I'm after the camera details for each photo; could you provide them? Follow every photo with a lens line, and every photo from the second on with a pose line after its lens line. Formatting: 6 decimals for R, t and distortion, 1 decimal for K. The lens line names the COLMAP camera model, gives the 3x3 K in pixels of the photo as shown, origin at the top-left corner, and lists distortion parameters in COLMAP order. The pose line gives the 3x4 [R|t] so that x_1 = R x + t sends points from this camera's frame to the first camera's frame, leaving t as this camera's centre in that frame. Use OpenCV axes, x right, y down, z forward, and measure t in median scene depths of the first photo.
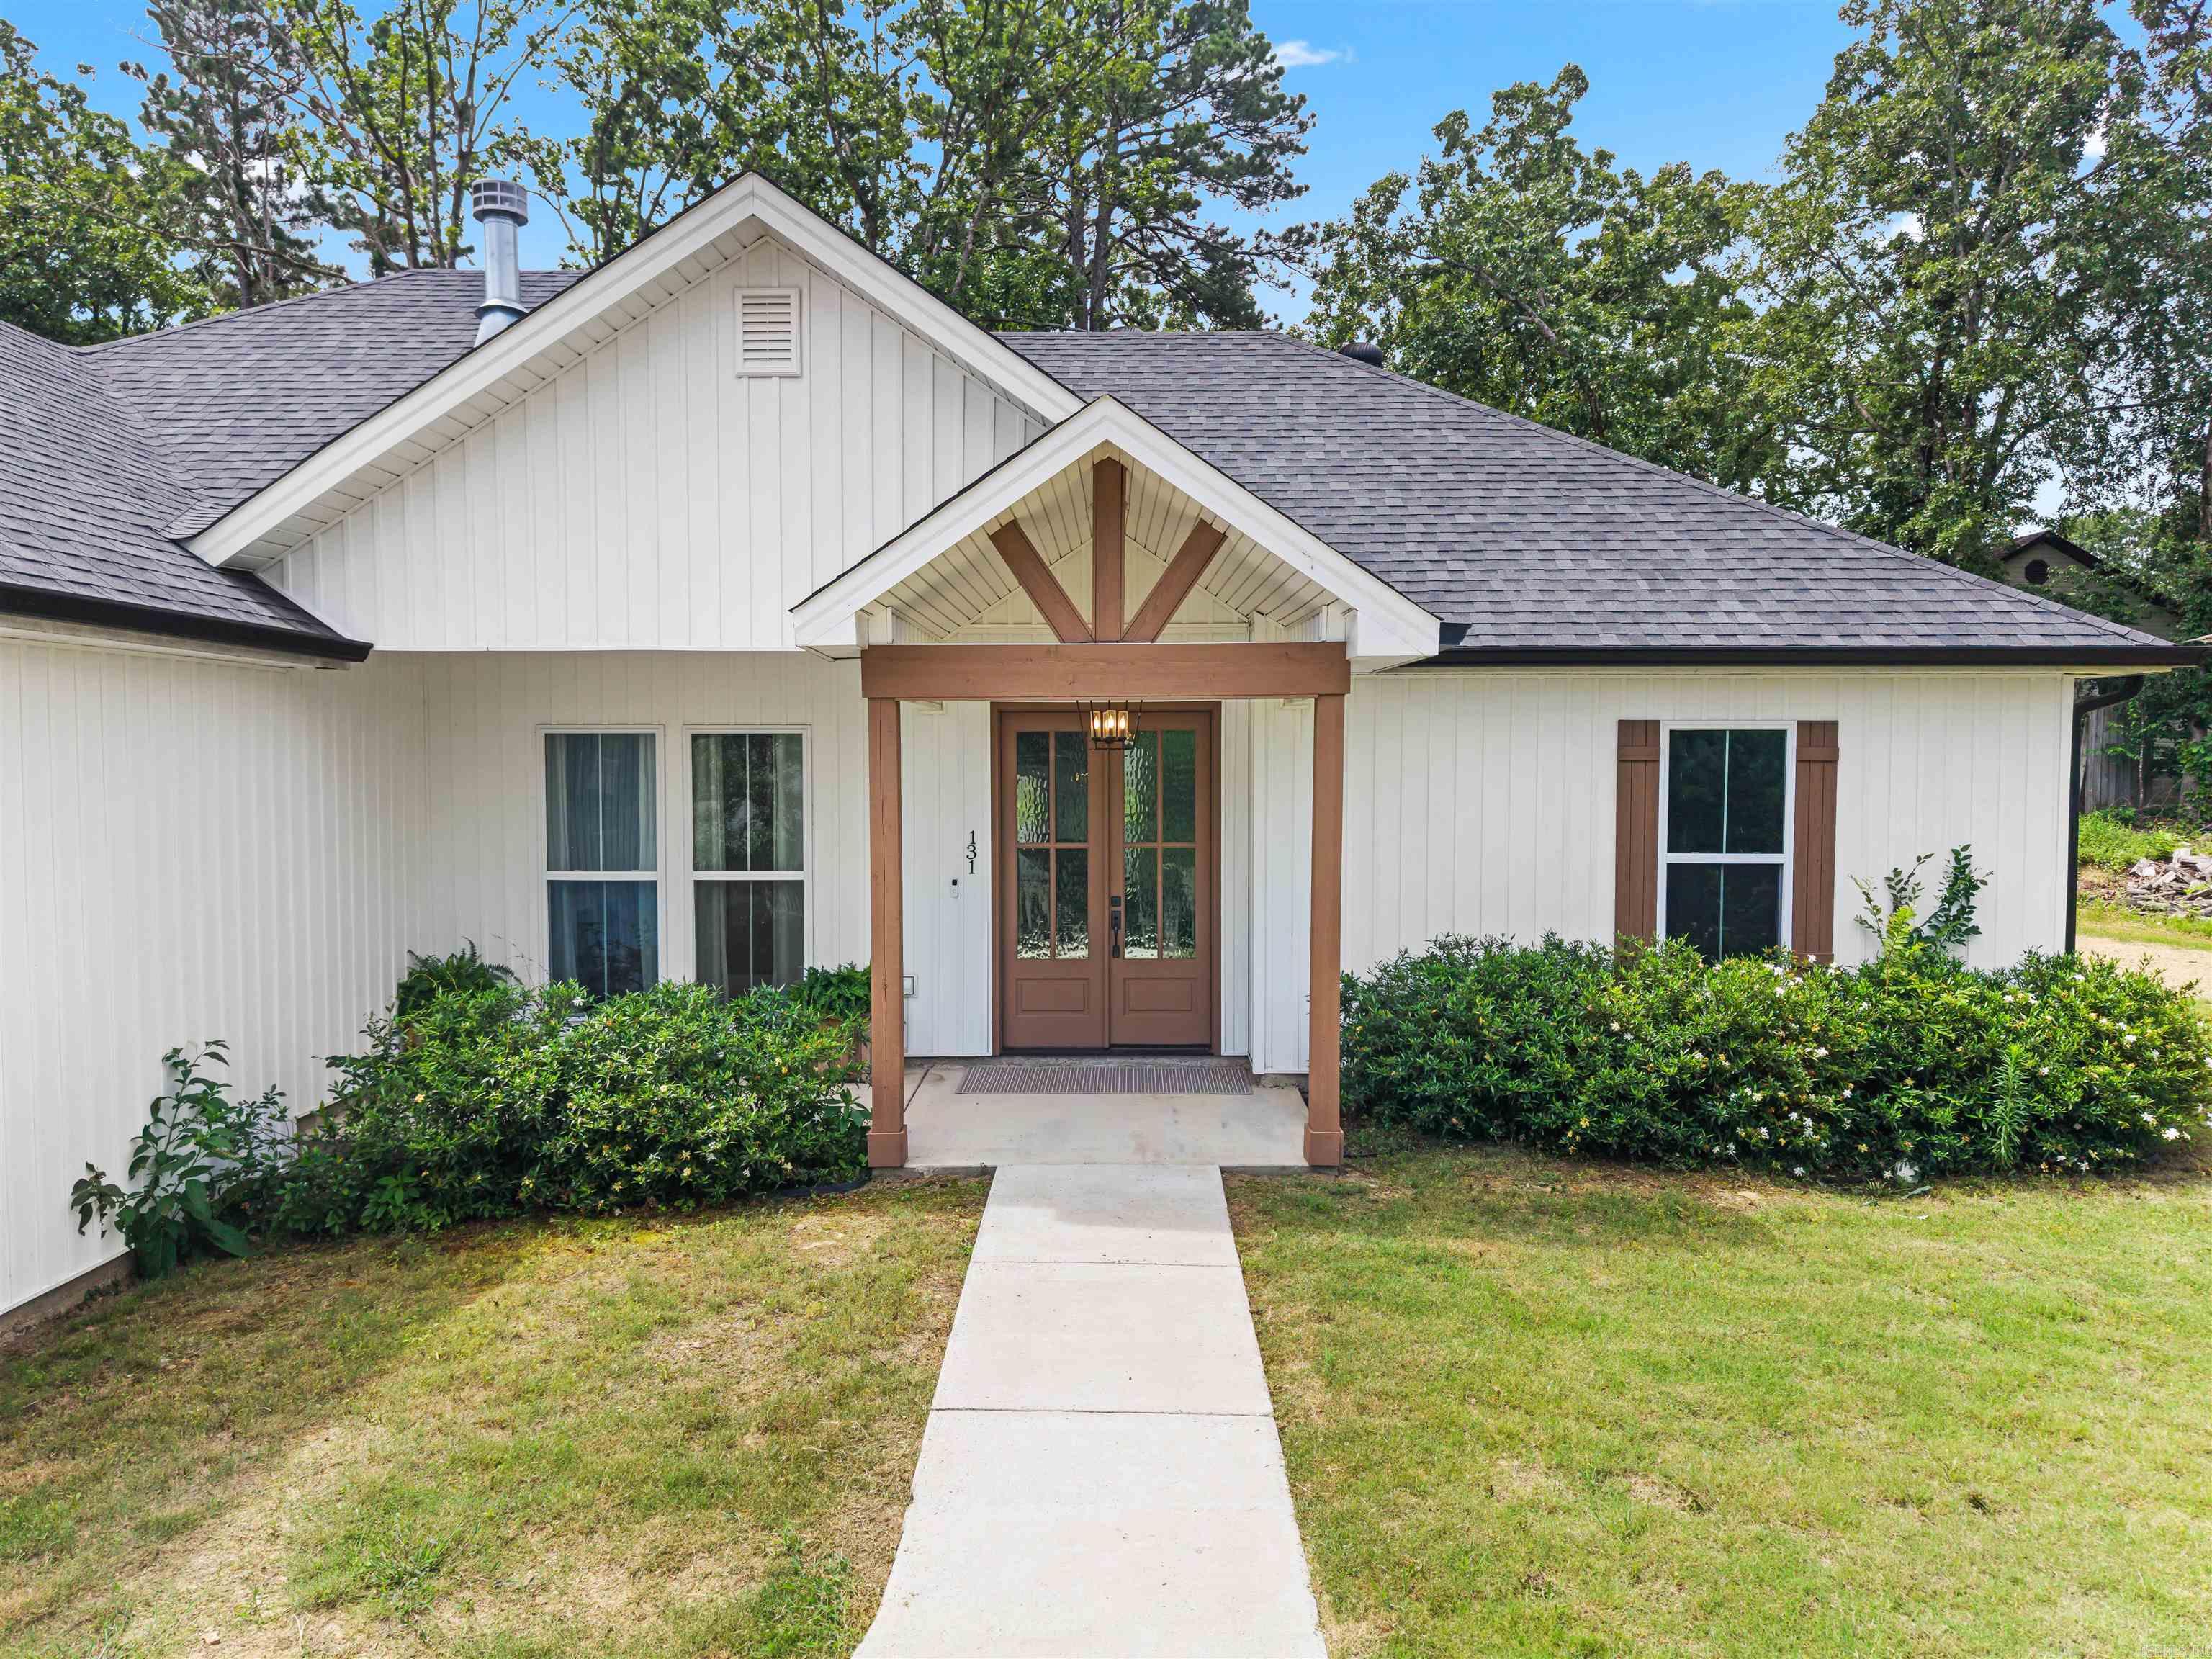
lens RADIAL K [[1486.5, 0, 1116.4], [0, 1486.5, 840.6], [0, 0, 1]] dist [0.041846, -0.048827]
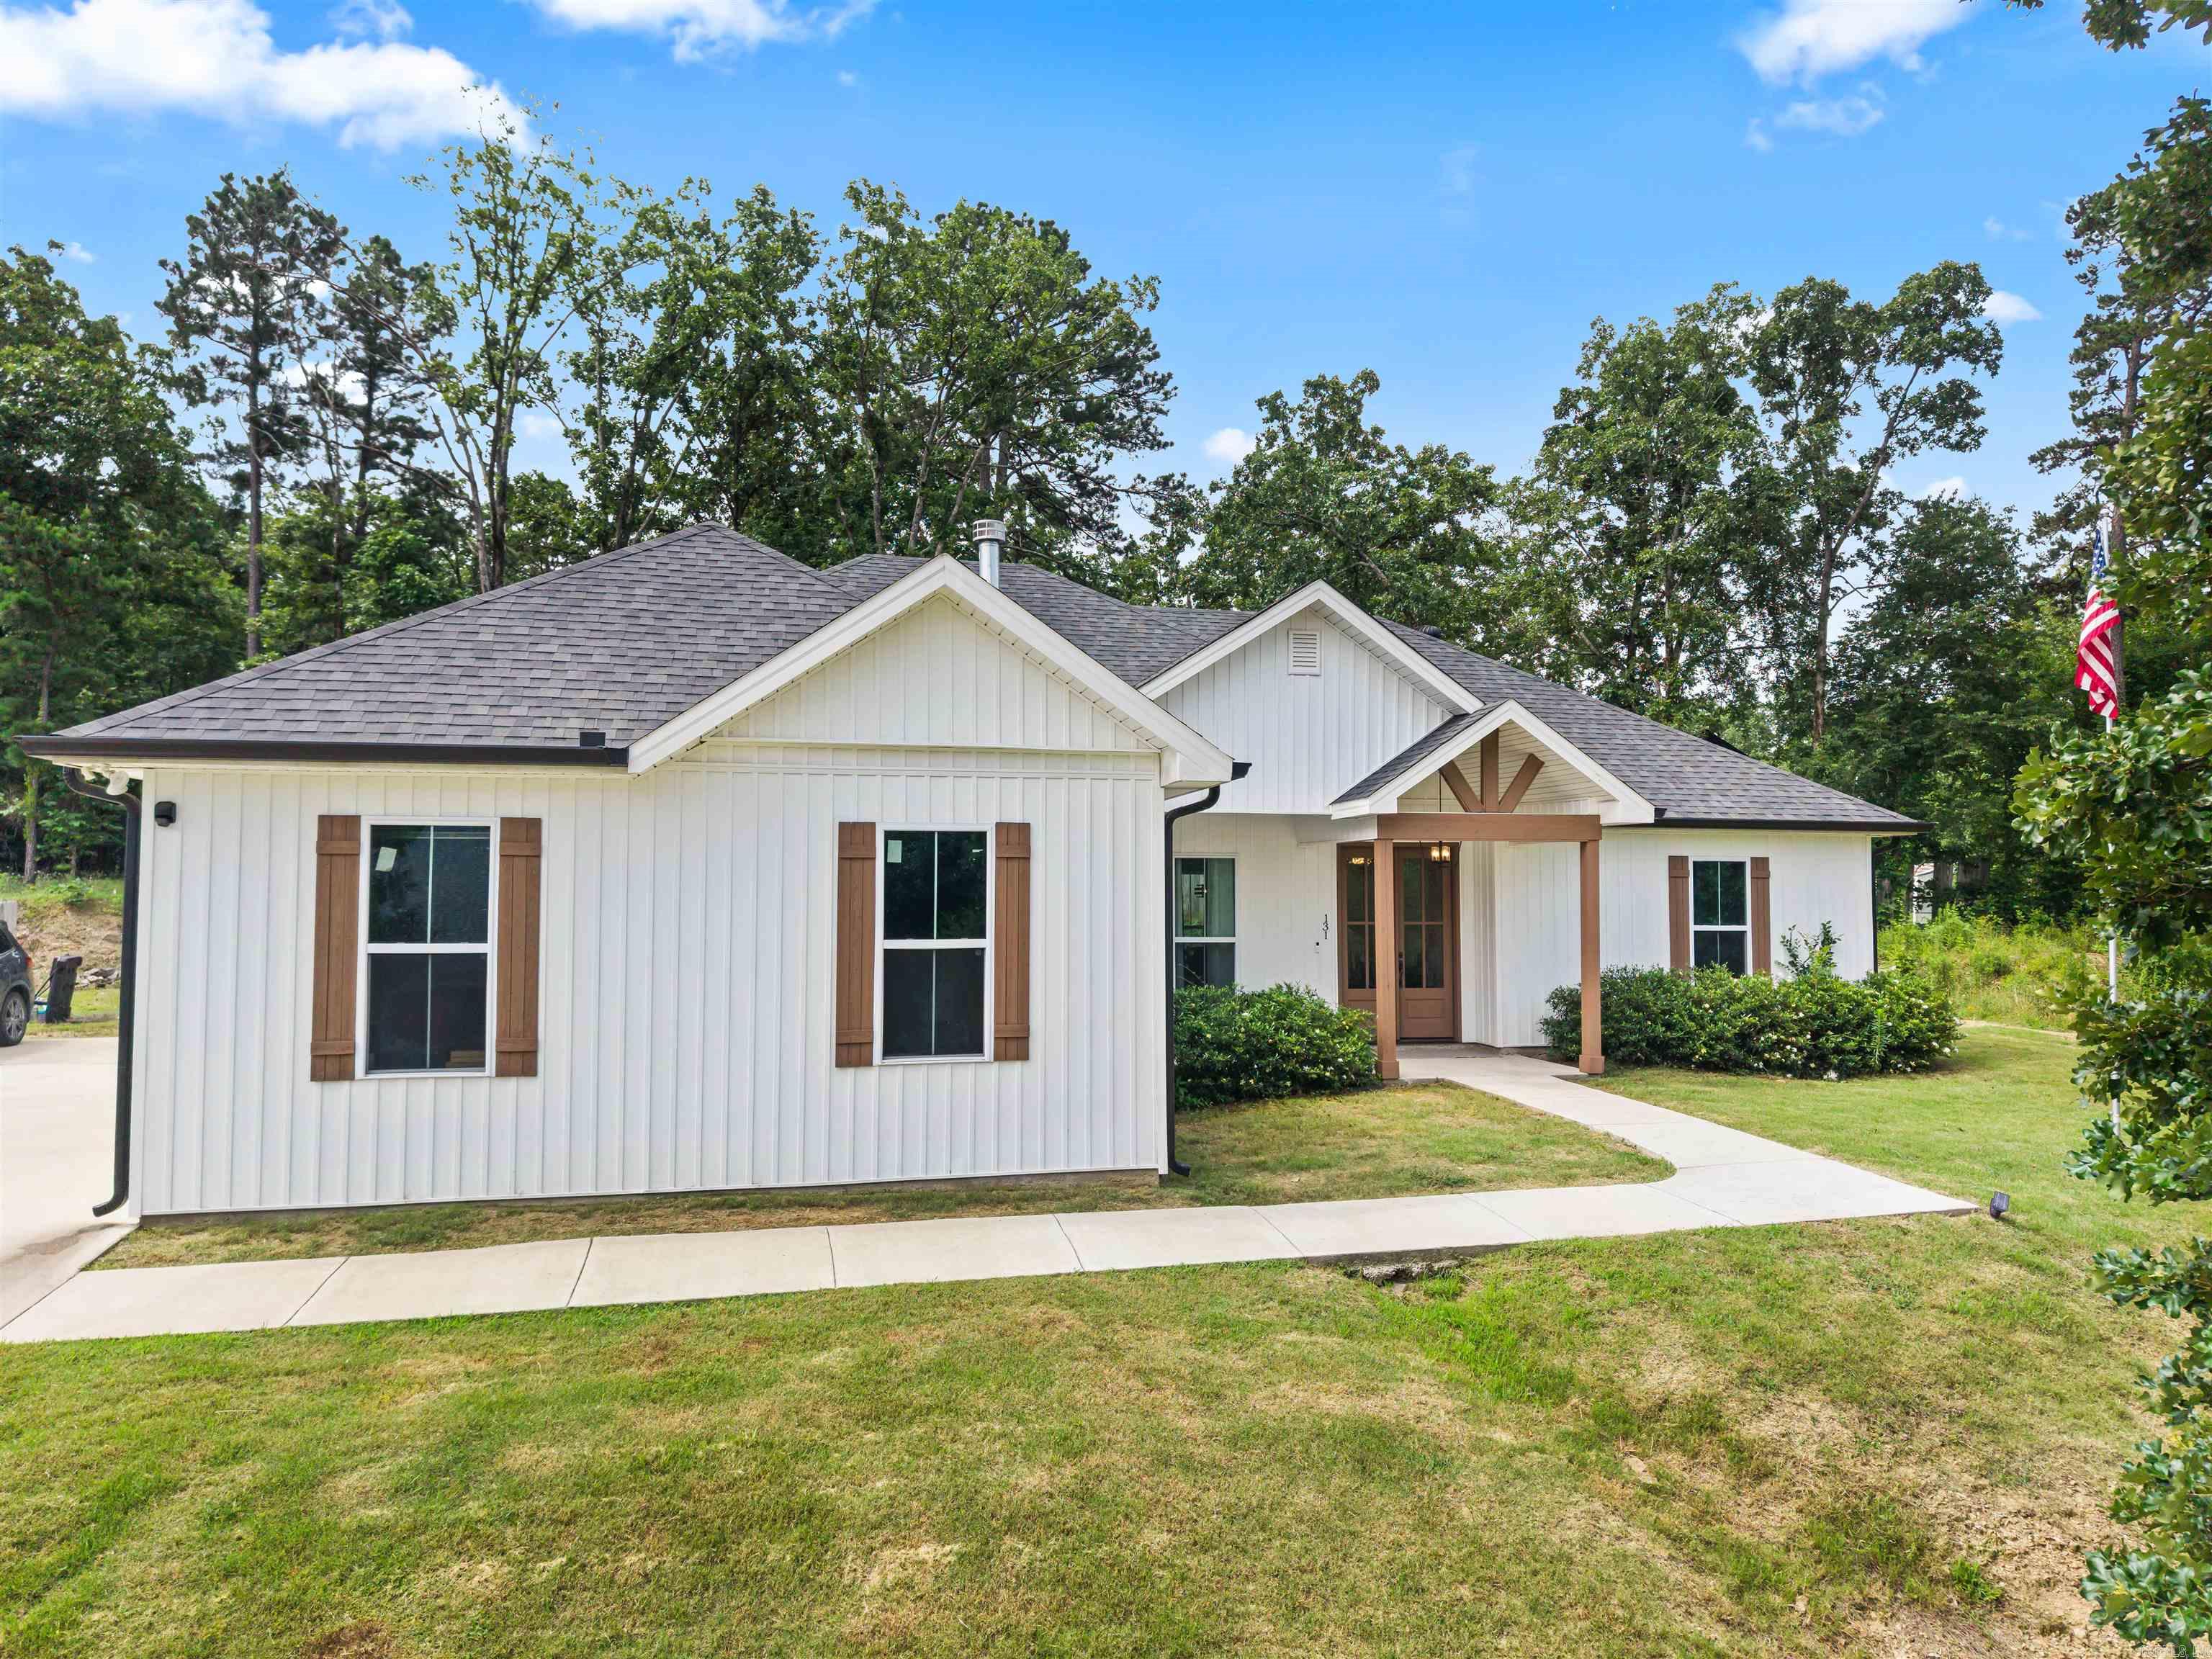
lens RADIAL K [[1486.5, 0, 1116.4], [0, 1486.5, 840.6], [0, 0, 1]] dist [0.041846, -0.048827]
pose [[0.971759, 0.012698, 0.235632, -0.756115], [0.009882, 0.995485, -0.094399, 0.069694], [-0.235767, 0.094062, 0.967247, -0.647659]]
